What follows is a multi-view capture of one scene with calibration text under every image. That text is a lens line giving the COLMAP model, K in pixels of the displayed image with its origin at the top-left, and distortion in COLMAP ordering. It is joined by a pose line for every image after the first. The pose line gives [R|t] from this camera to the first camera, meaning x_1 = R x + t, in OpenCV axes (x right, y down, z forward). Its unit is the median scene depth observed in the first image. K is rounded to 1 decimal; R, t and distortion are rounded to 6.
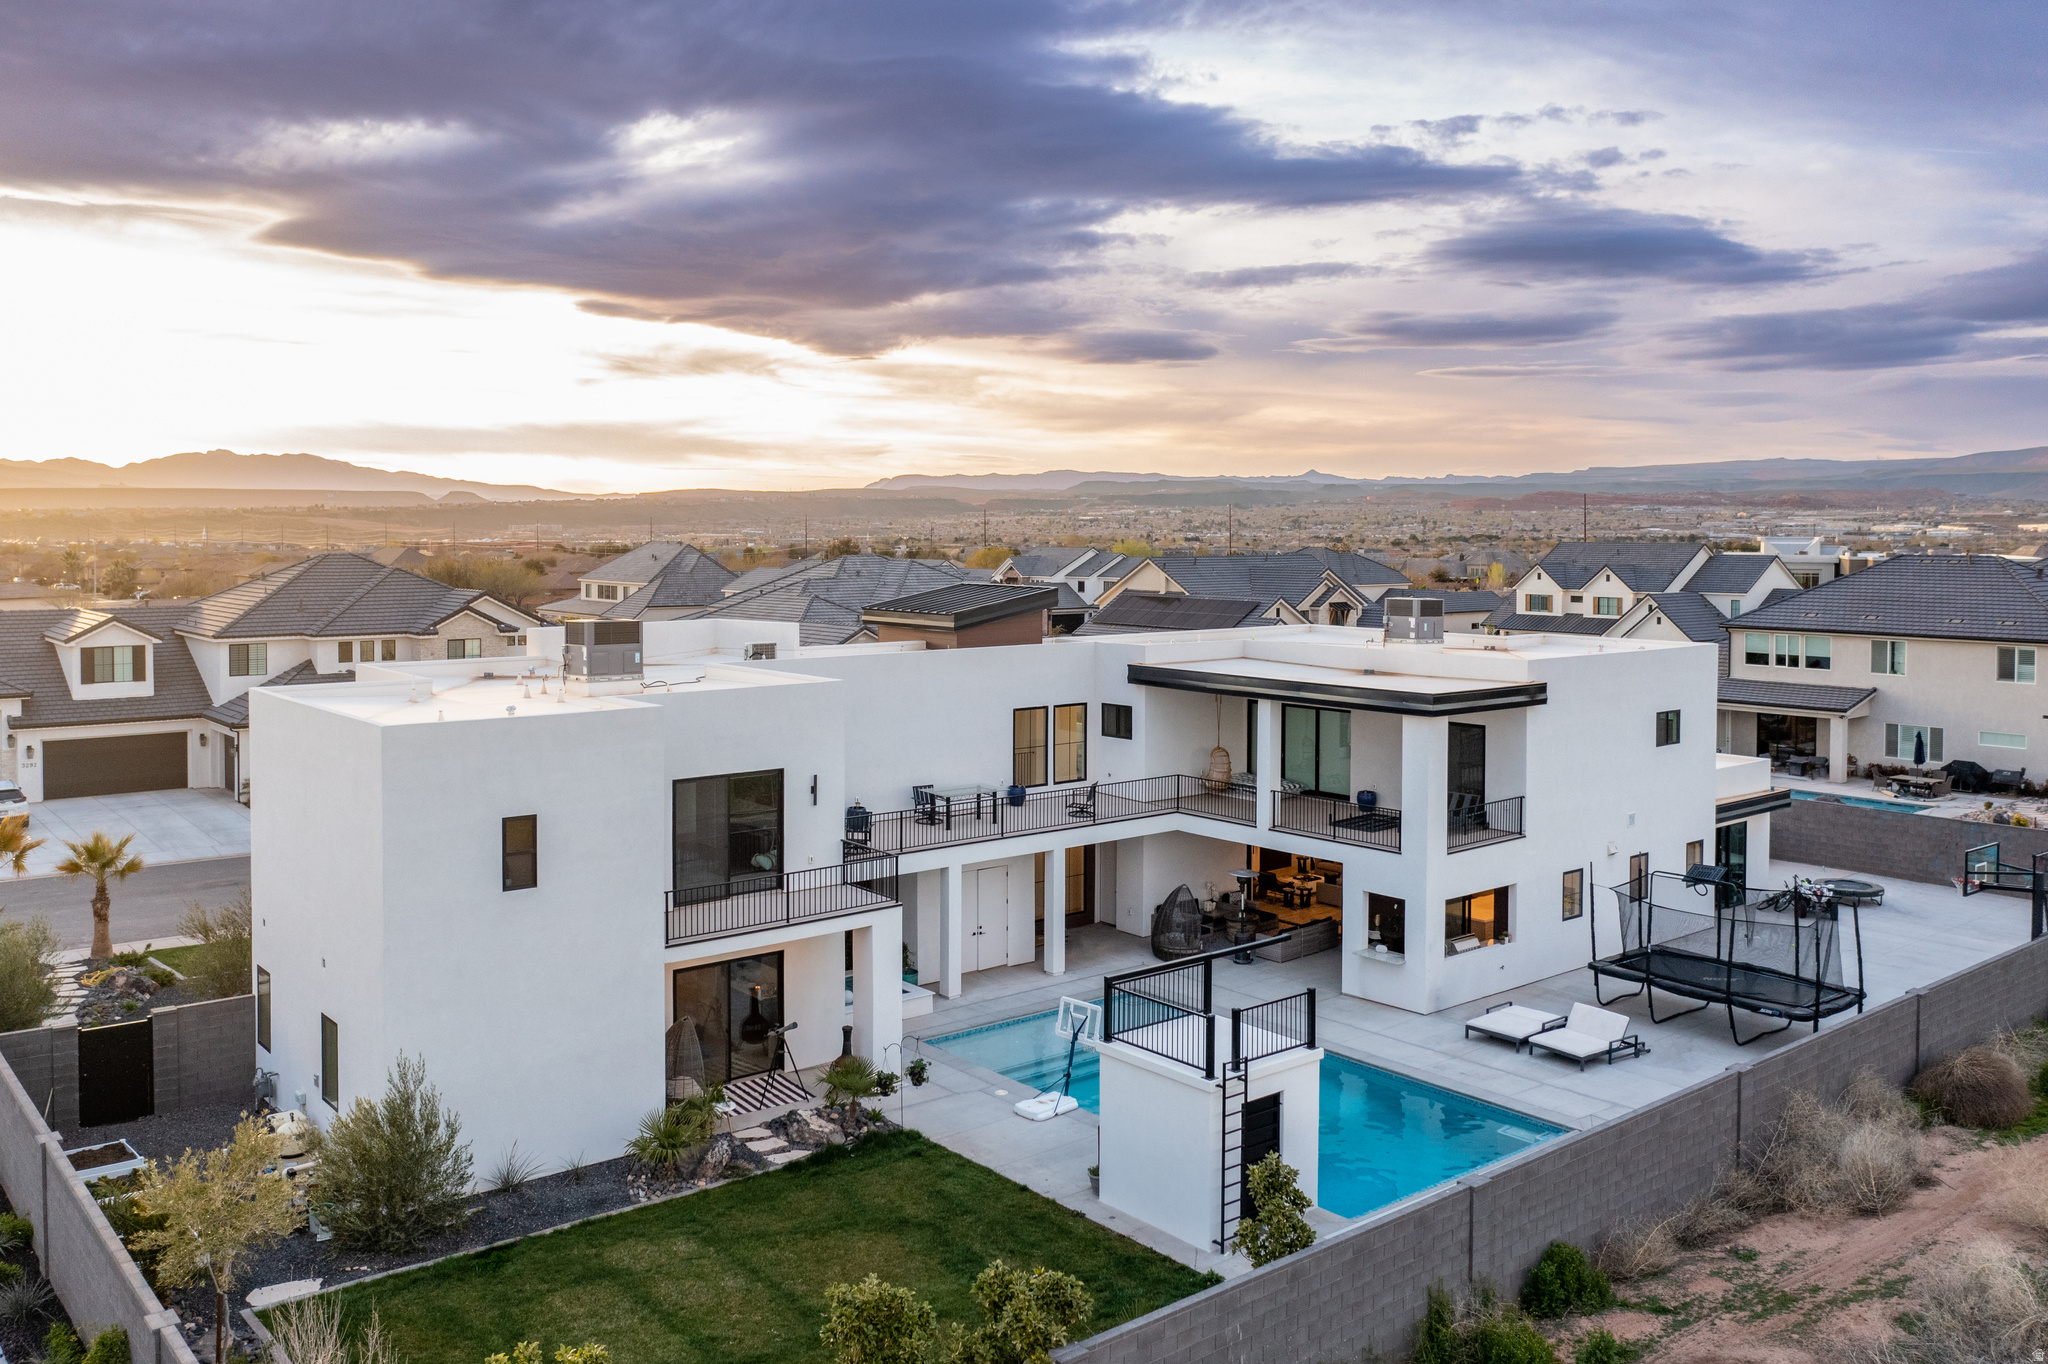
lens RADIAL K [[1663.3, 0, 1013.9], [0, 1663.3, 561.8], [0, 0, 1]] dist [-0.009406, -0.000707]
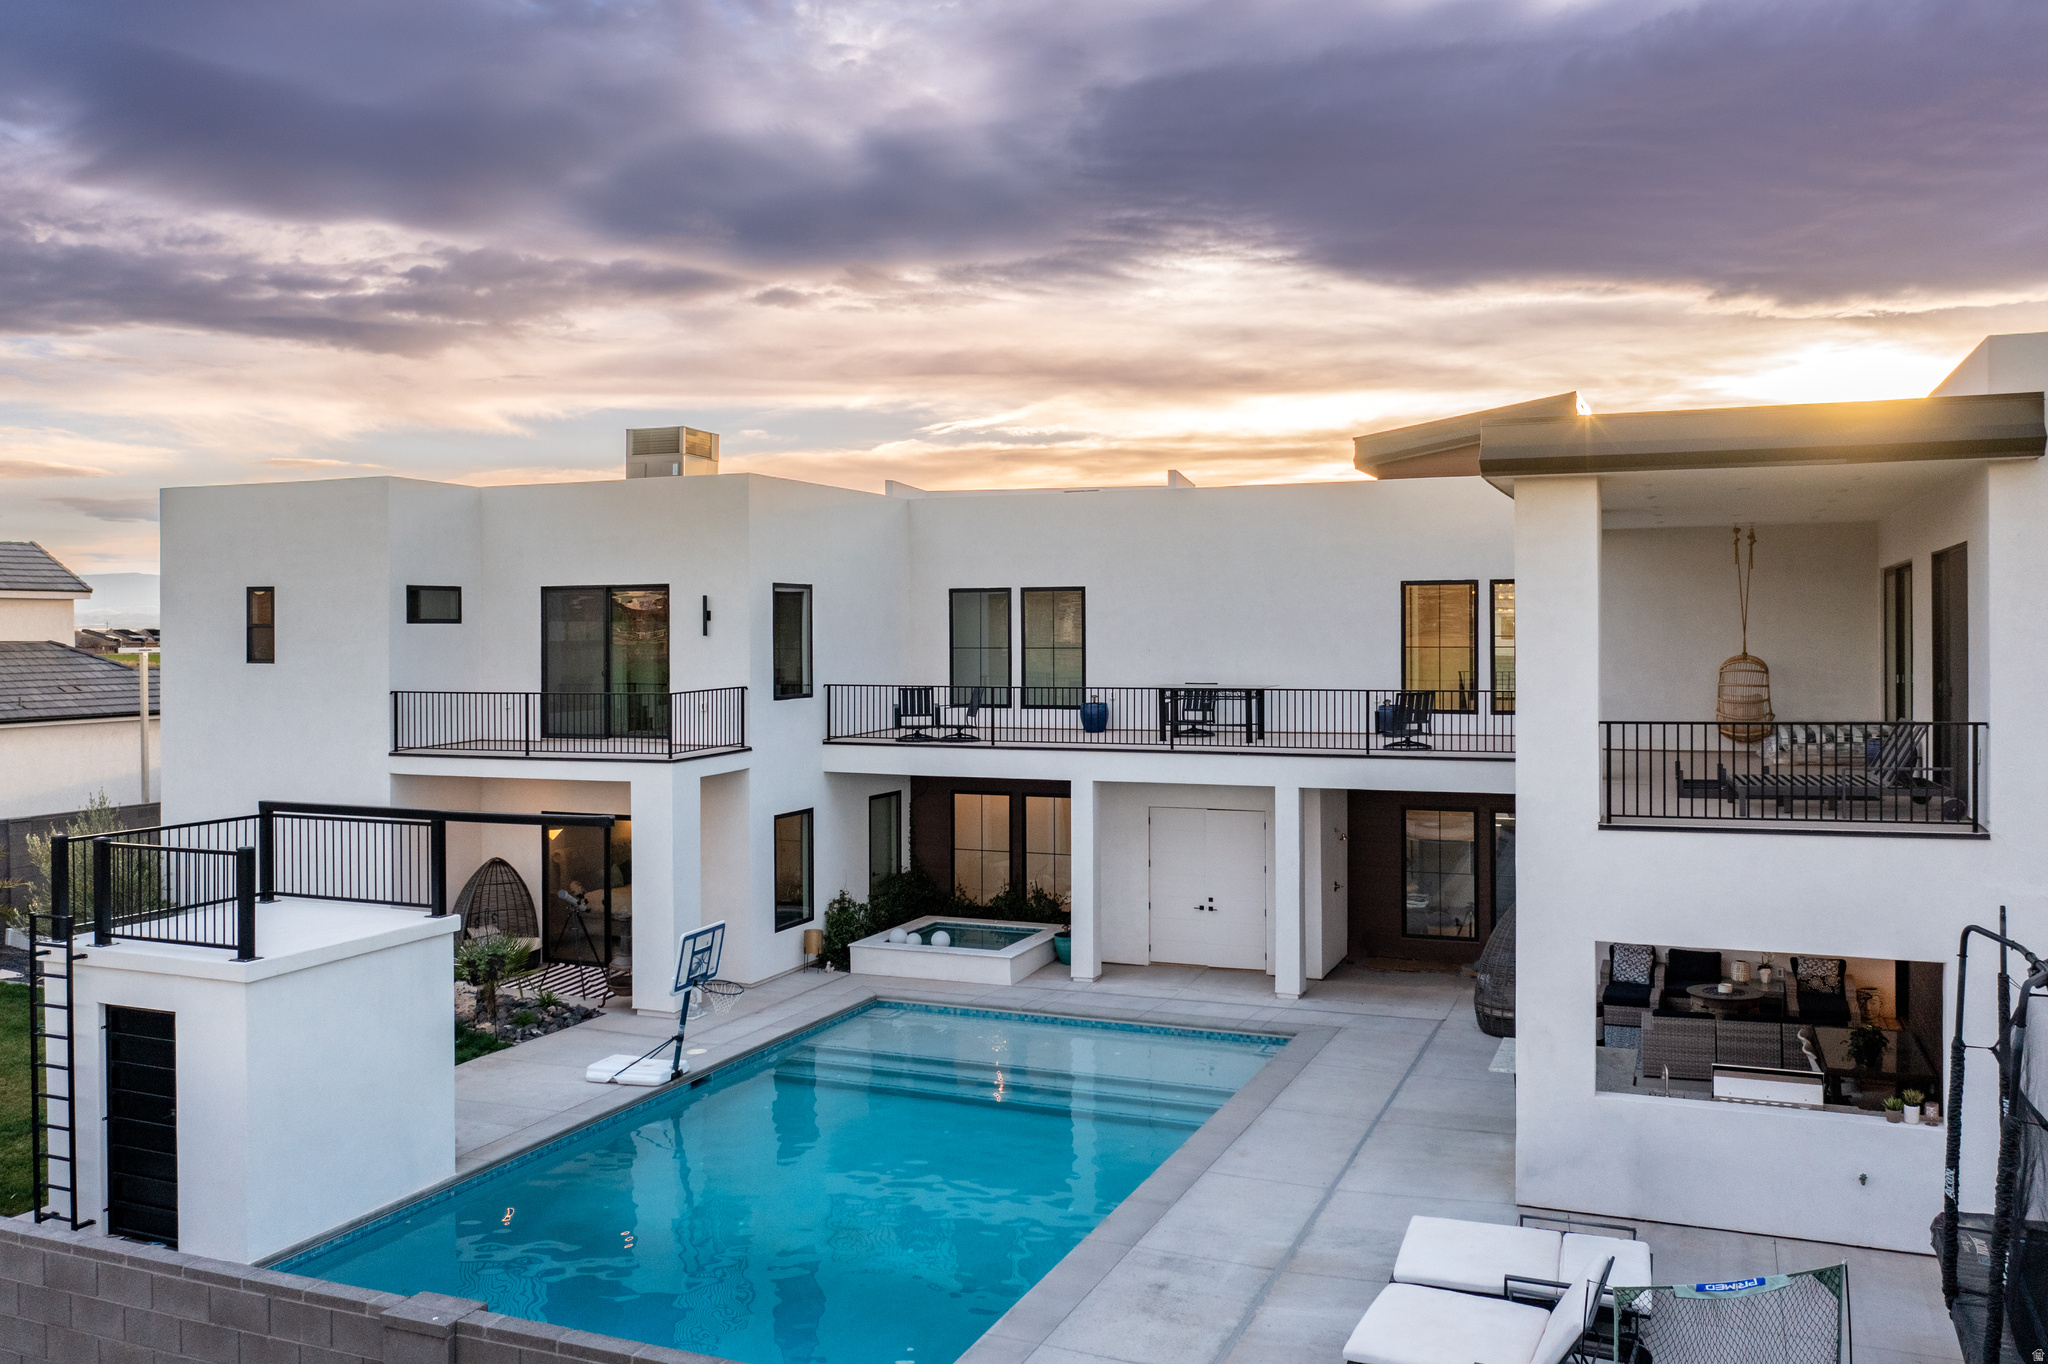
lens RADIAL K [[1627.6, 0, 1024.0], [0, 1627.6, 682.0], [0, 0, 1]] dist [0.008458, -0.057551]
pose [[0.467008, 0.021744, -0.883985, 0.555214], [-0.012509, 0.999760, 0.017983, 0.139876], [0.884164, 0.002660, 0.467168, 0.717239]]
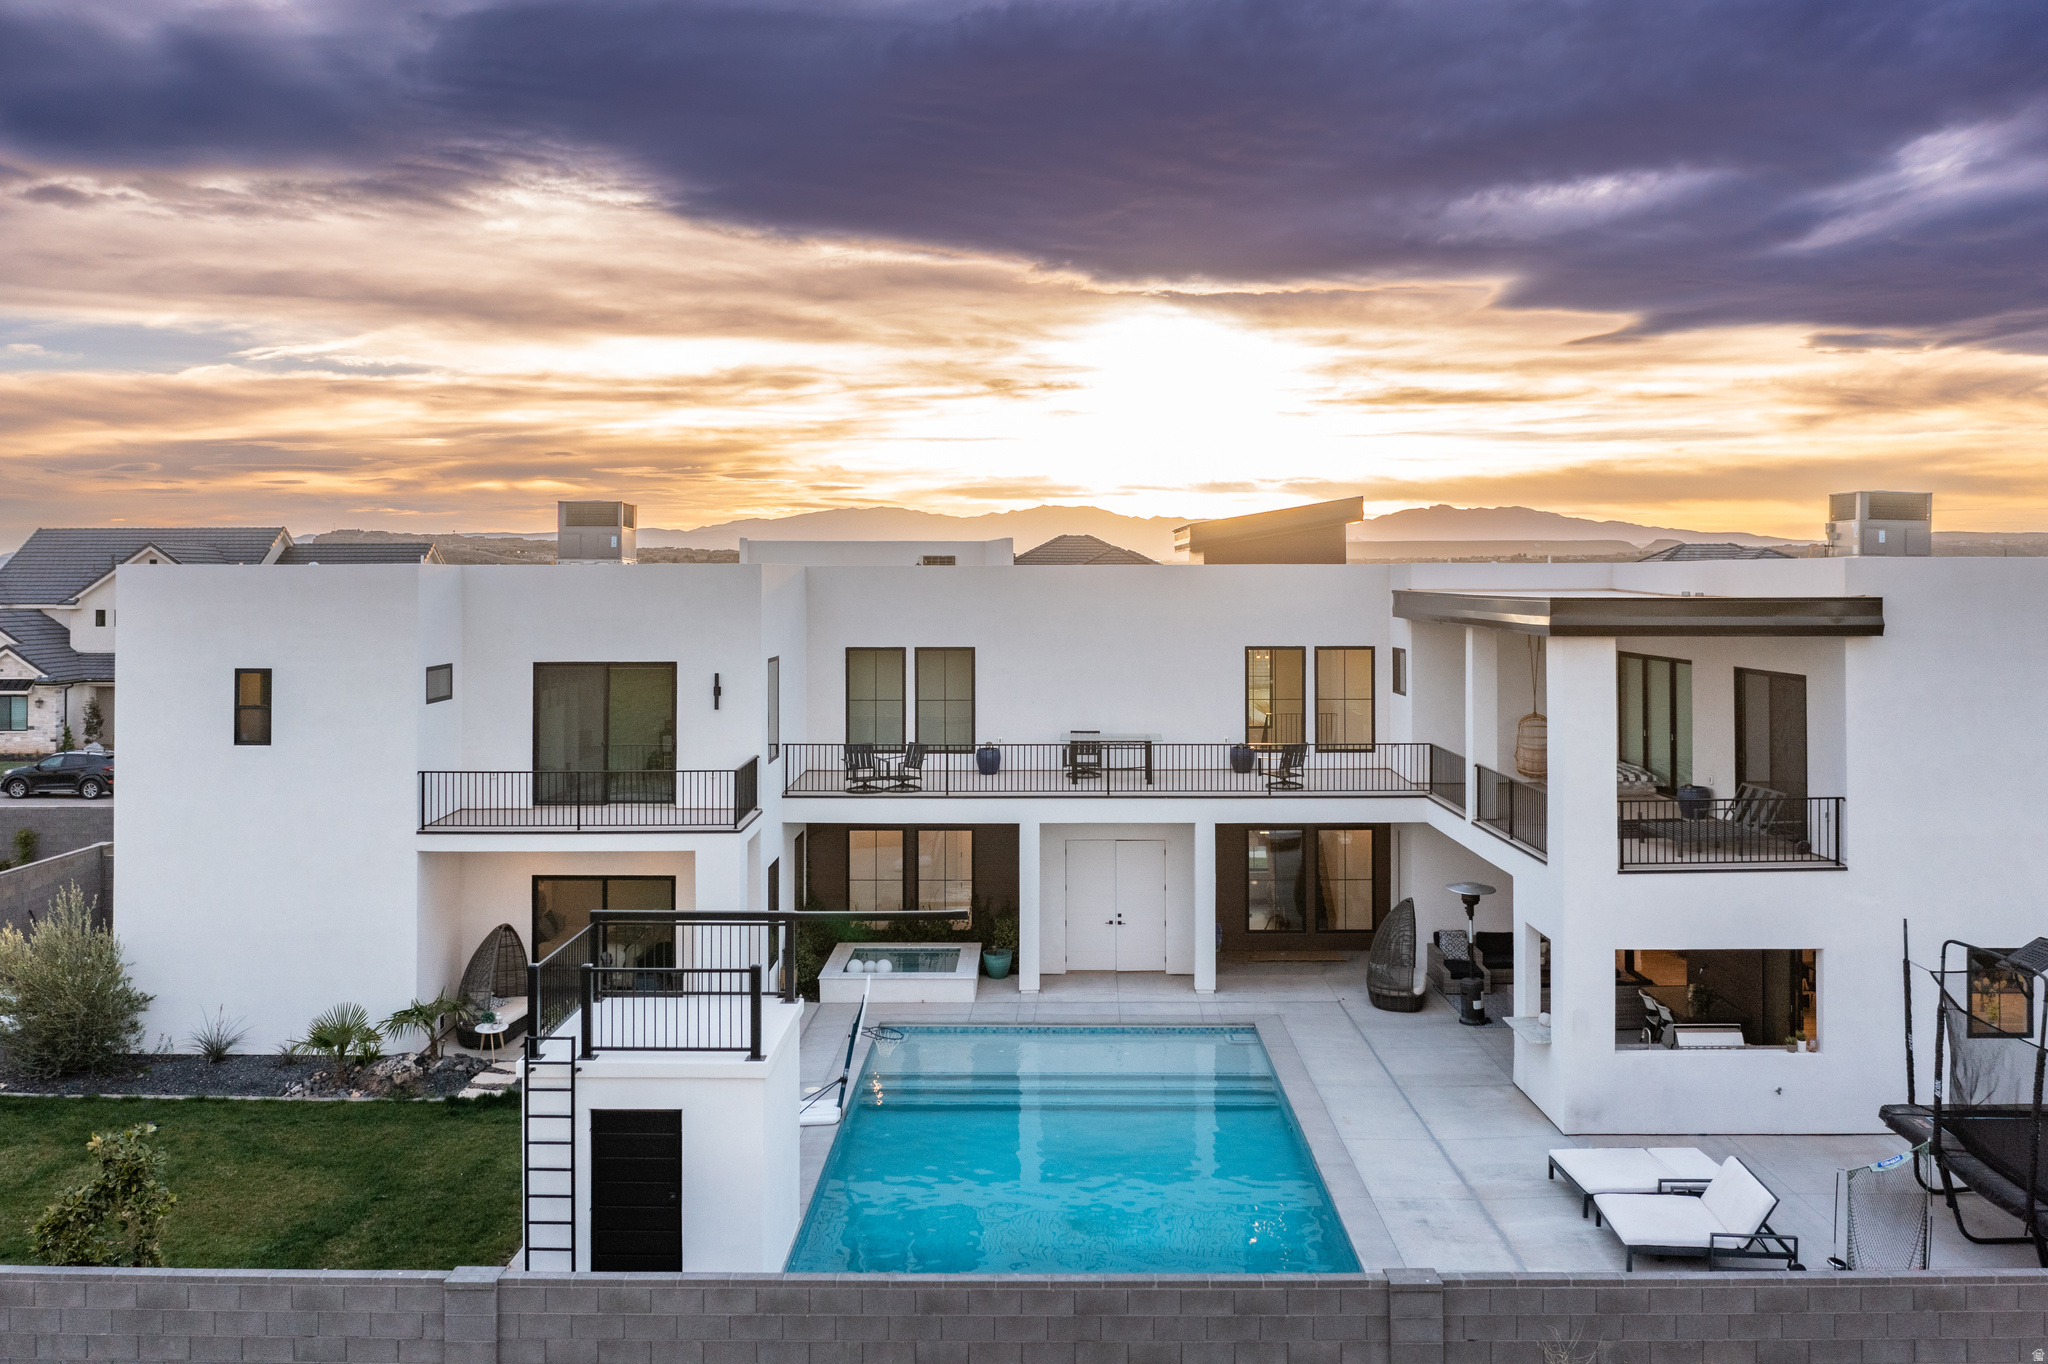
lens RADIAL K [[1663.3, 0, 1013.9], [0, 1663.3, 561.8], [0, 0, 1]] dist [-0.009406, -0.000707]
pose [[0.761936, -0.010605, -0.647565, 0.496066], [-0.009259, 0.999585, -0.027264, 0.085514], [0.647586, 0.026769, 0.761522, 0.417049]]
